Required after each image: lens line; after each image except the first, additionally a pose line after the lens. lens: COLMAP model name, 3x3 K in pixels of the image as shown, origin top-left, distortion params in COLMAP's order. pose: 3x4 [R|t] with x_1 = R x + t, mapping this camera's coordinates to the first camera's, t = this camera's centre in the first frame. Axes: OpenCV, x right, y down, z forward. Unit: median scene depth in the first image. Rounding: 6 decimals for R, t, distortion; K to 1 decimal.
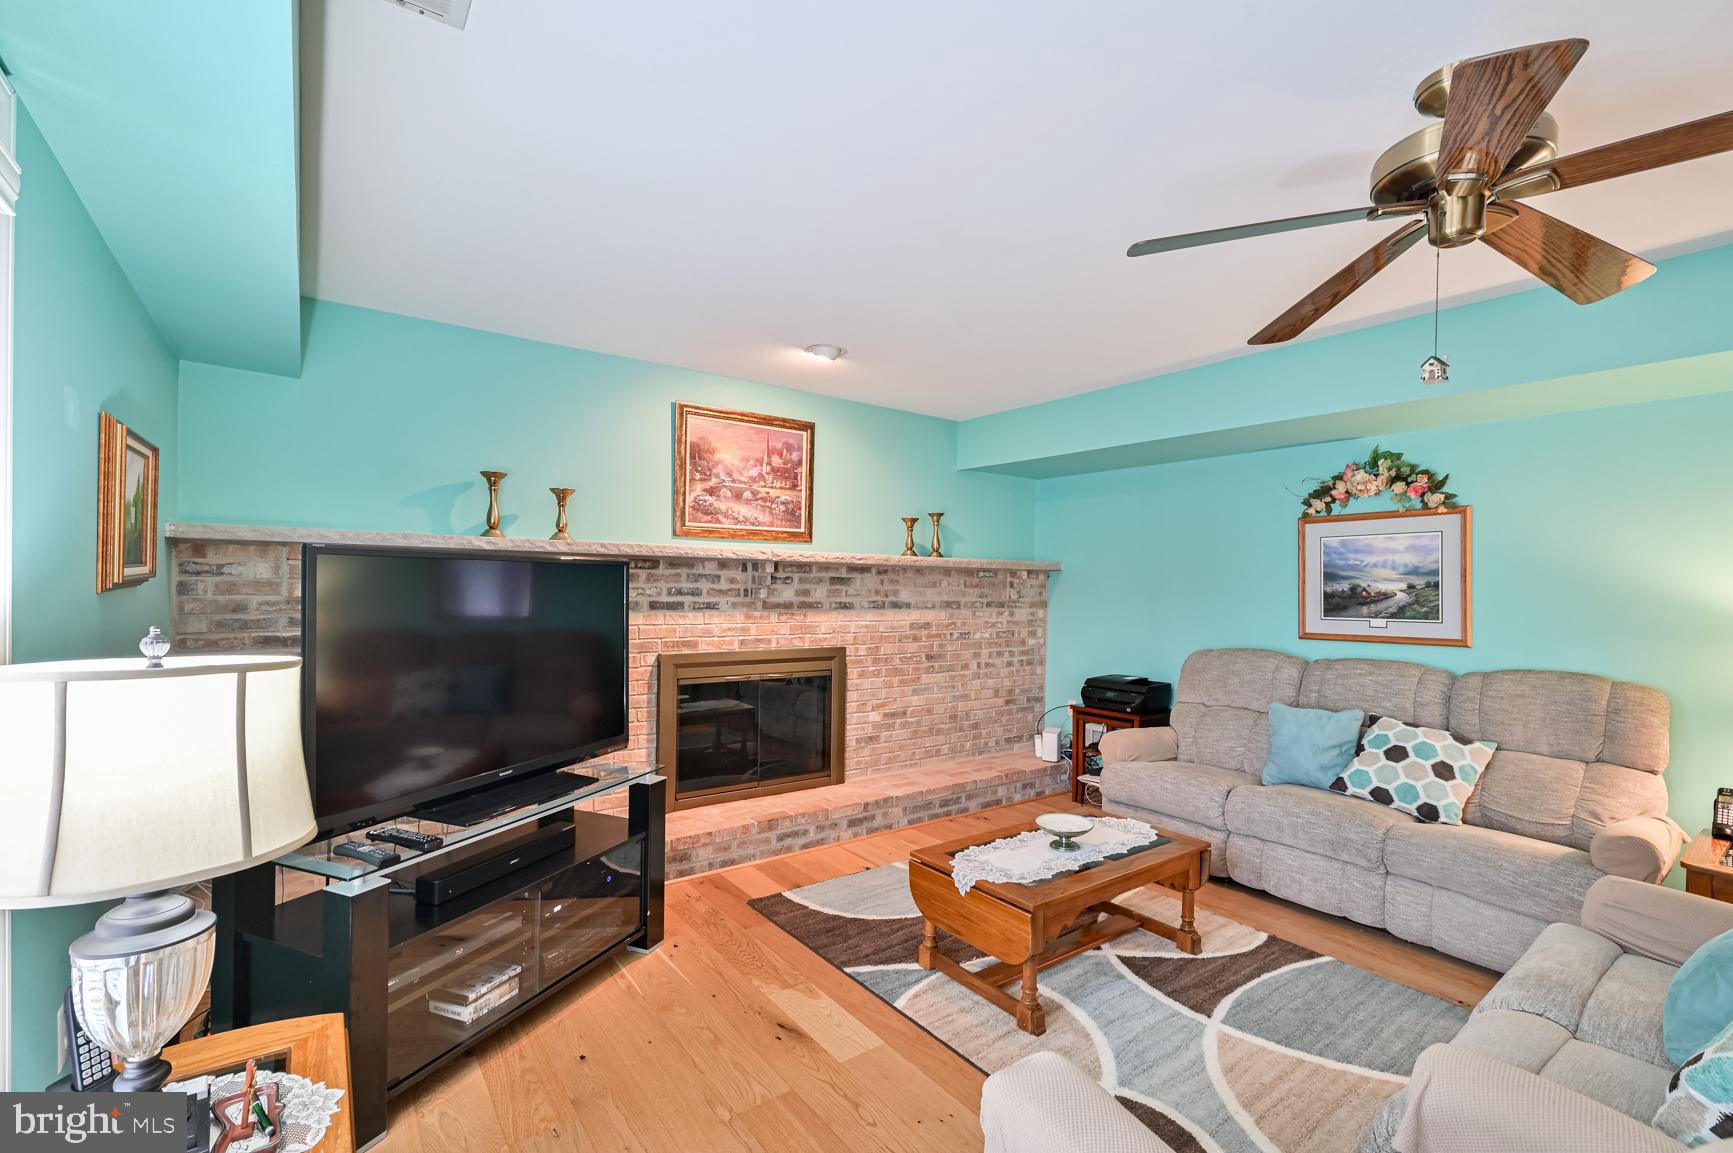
lens RADIAL K [[767.1, 0, 861.3], [0, 767.1, 582.1], [0, 0, 1]] dist [0.002865, 0.000783]
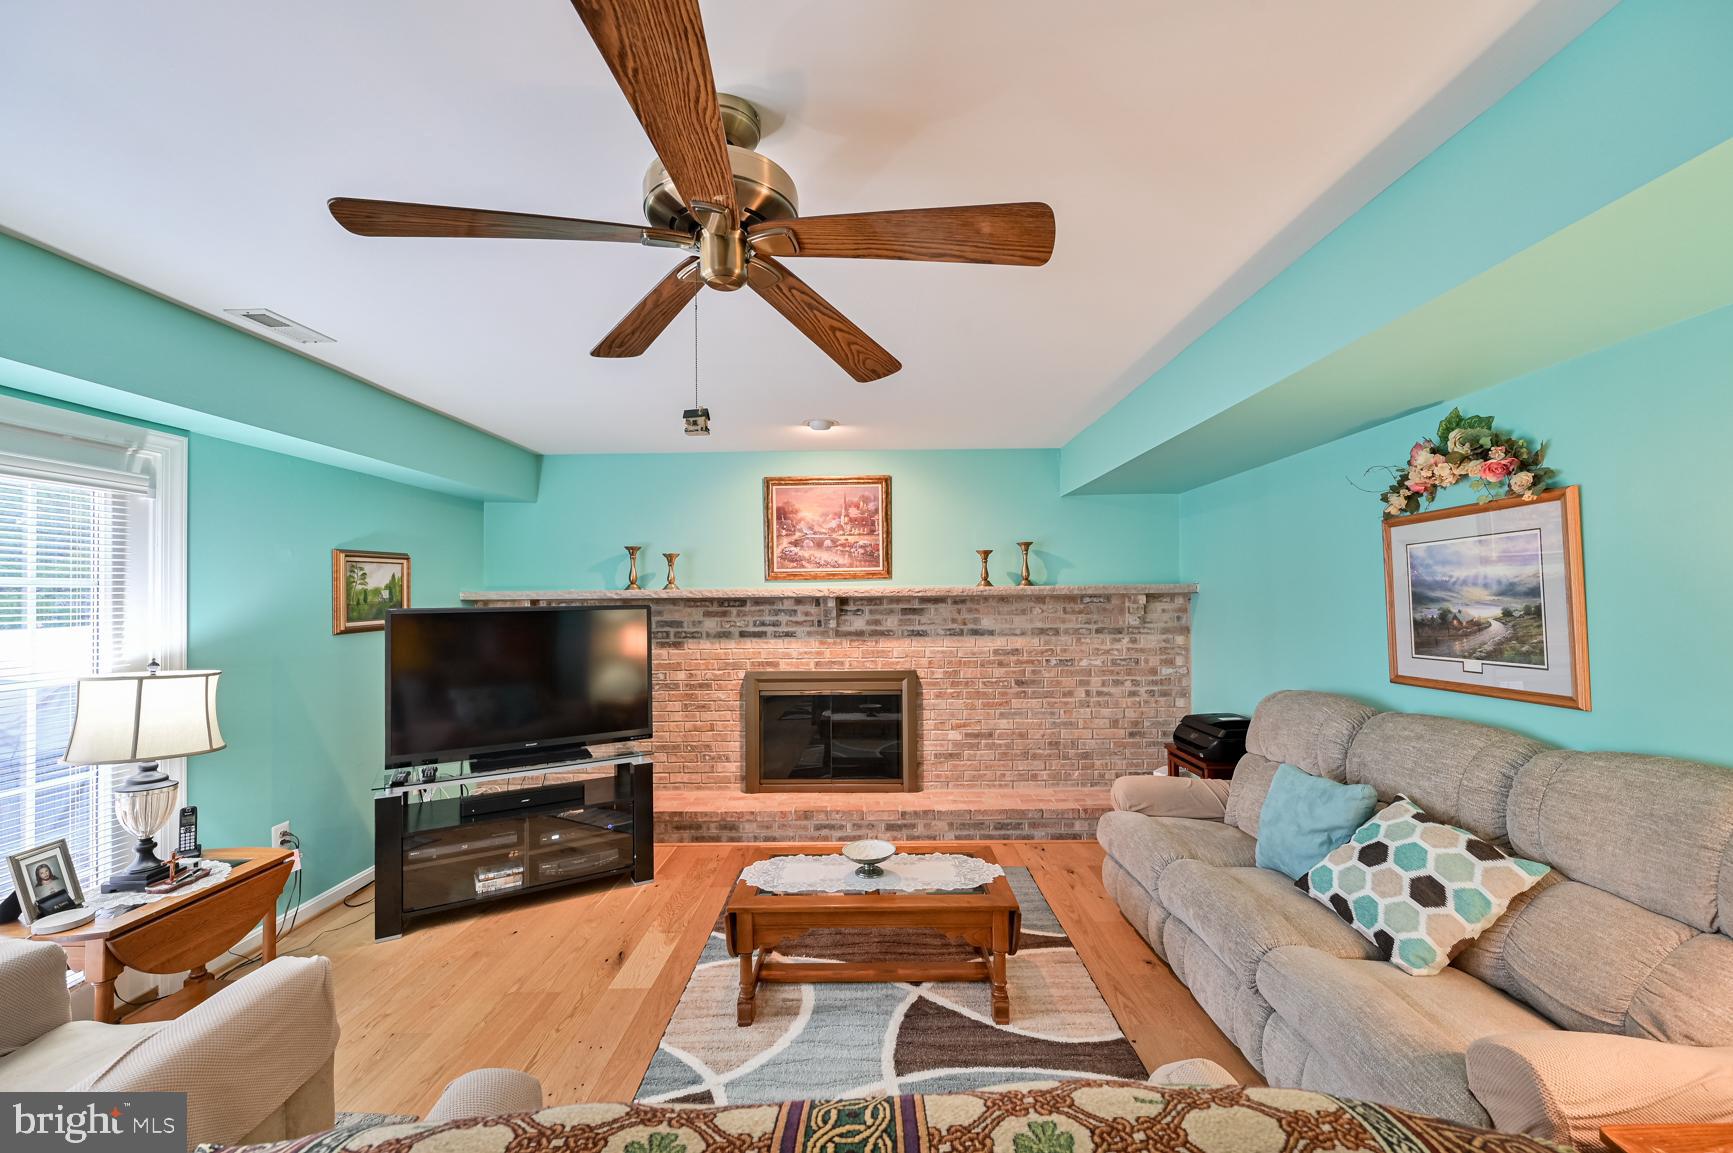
lens RADIAL K [[680.1, 0, 863.2], [0, 680.1, 583.1], [0, 0, 1]] dist [-0.001281, 0.000393]
pose [[0.797156, -0.039259, -0.602495, 0.579289], [0.024871, 0.999172, -0.032201, -0.013940], [0.603261, 0.010685, 0.797473, 0.175754]]
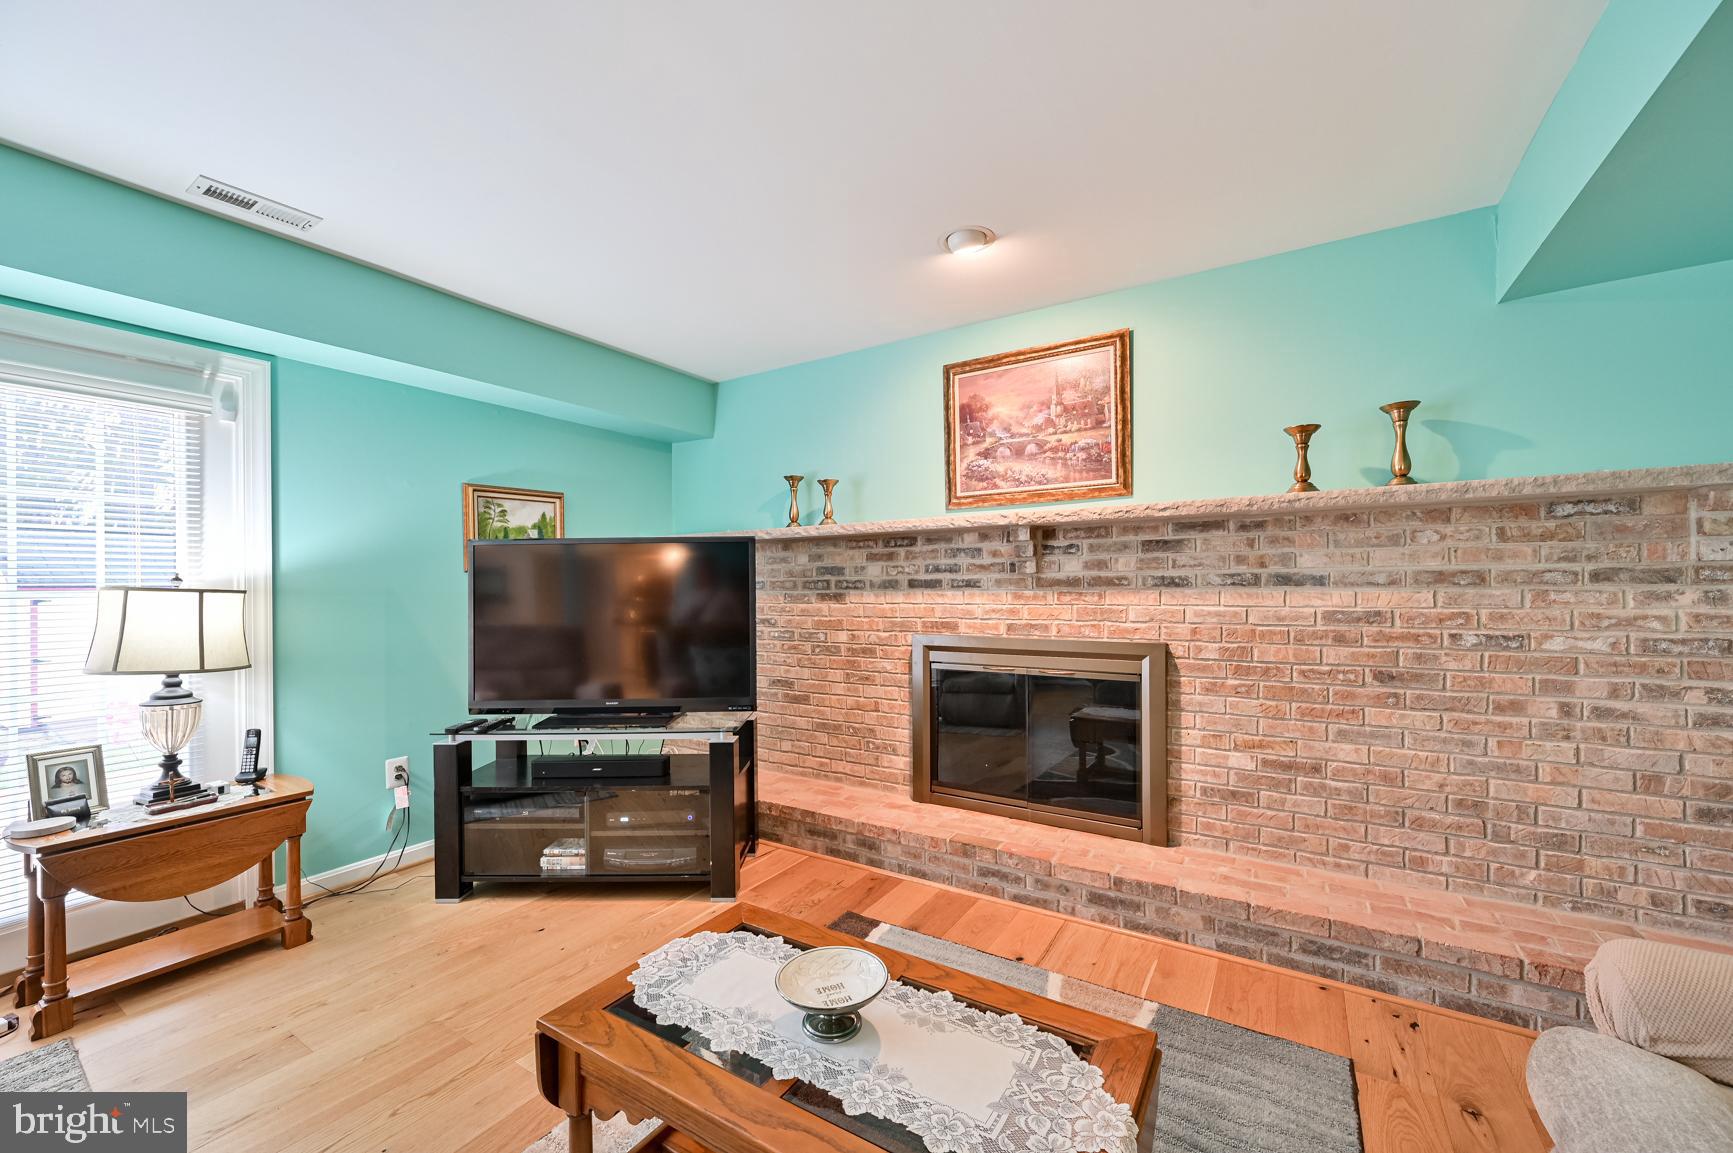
lens RADIAL K [[680.1, 0, 866.1], [0, 680.1, 584.8], [0, 0, 1]] dist [-0.001281, 0.000393]
pose [[0.365845, -0.024782, -0.930346, 0.484143], [0.015243, 0.999671, -0.020634, 0.046457], [0.930551, -0.006632, 0.366103, 0.598943]]
